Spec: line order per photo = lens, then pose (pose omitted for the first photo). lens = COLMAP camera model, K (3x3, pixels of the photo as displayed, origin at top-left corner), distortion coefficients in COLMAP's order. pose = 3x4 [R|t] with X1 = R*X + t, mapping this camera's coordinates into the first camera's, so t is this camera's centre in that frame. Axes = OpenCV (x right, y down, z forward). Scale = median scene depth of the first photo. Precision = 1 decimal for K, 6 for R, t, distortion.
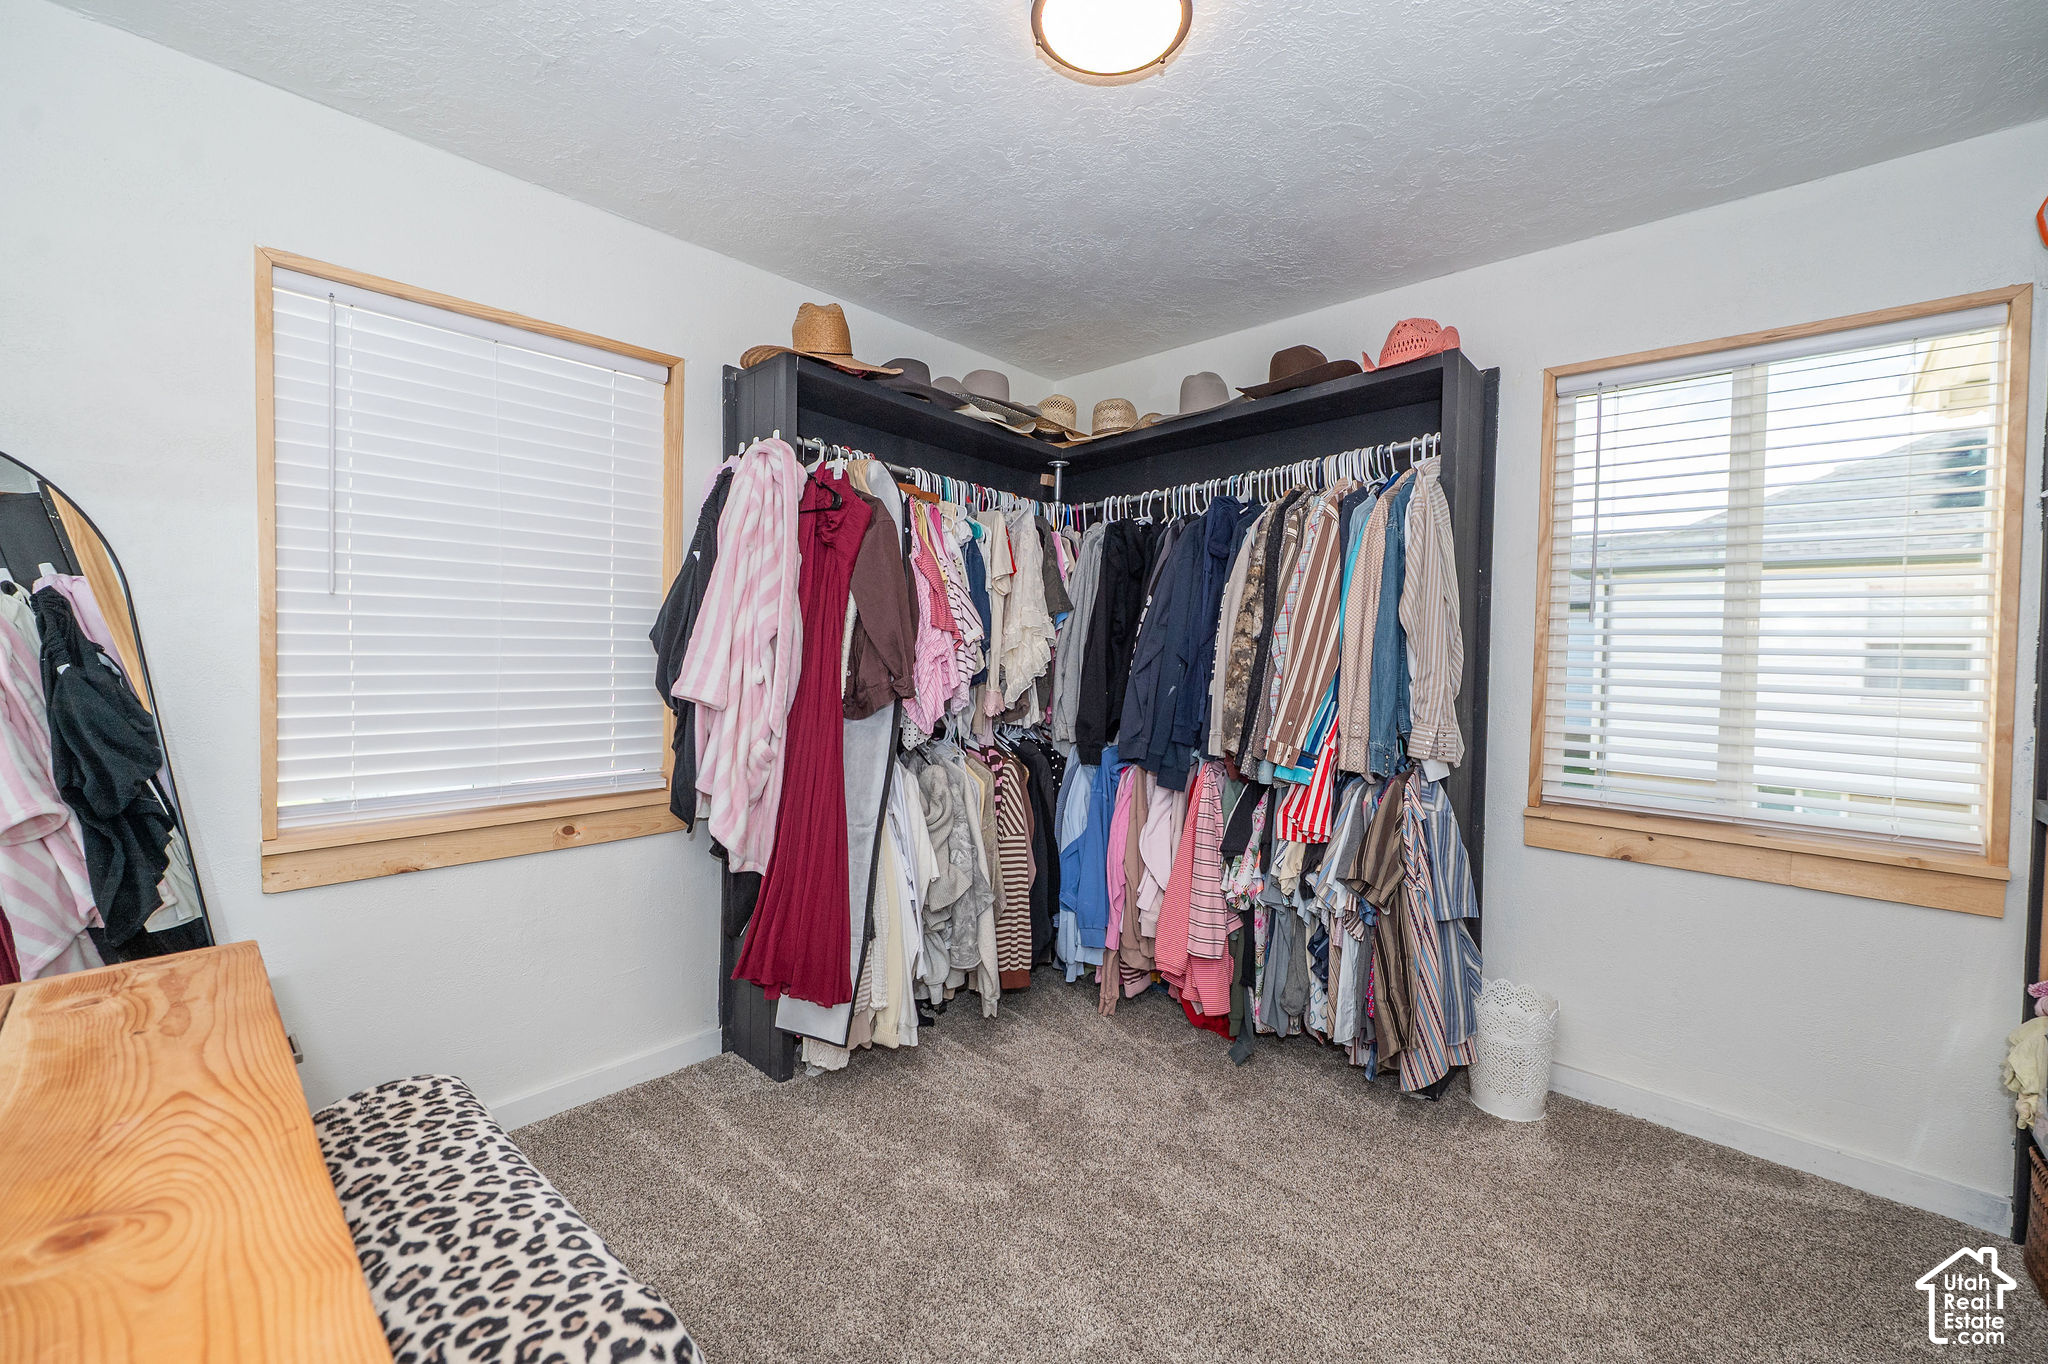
lens RADIAL K [[813.0, 0, 1031.1], [0, 813.0, 678.6], [0, 0, 1]] dist [-0.010563, -0.000703]
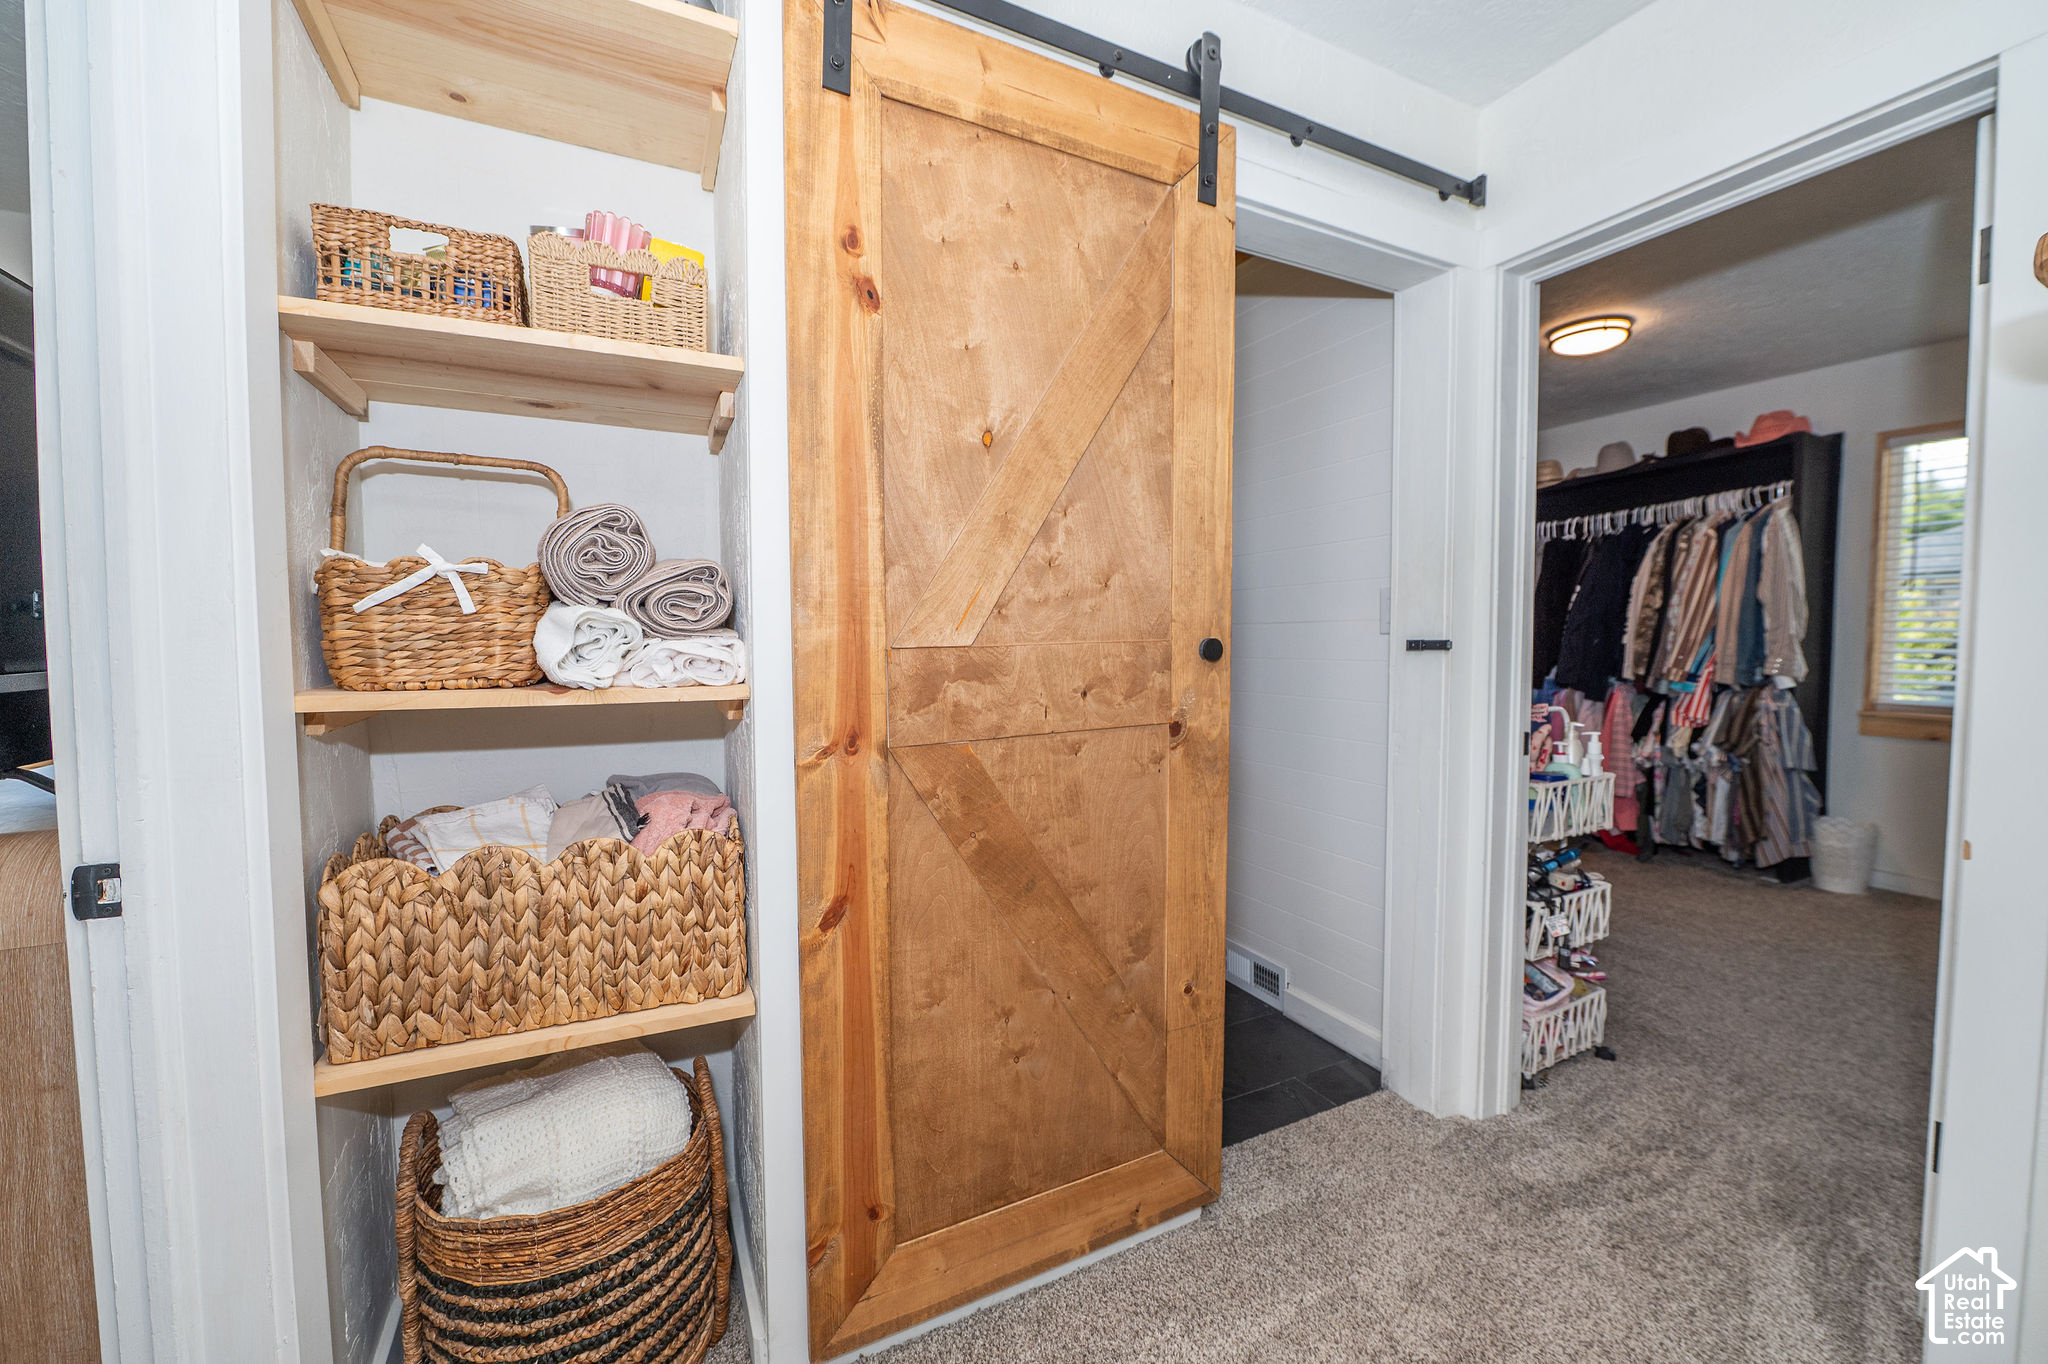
lens RADIAL K [[807.4, 0, 1024.0], [0, 807.4, 682.0], [0, 0, 1]] dist [-0.010246, -0.000196]
pose [[0.929936, -0.001562, -0.367718, -0.345946], [0.009323, 0.999770, 0.019330, 0.059515], [0.367603, -0.021404, 0.929737, -1.076311]]
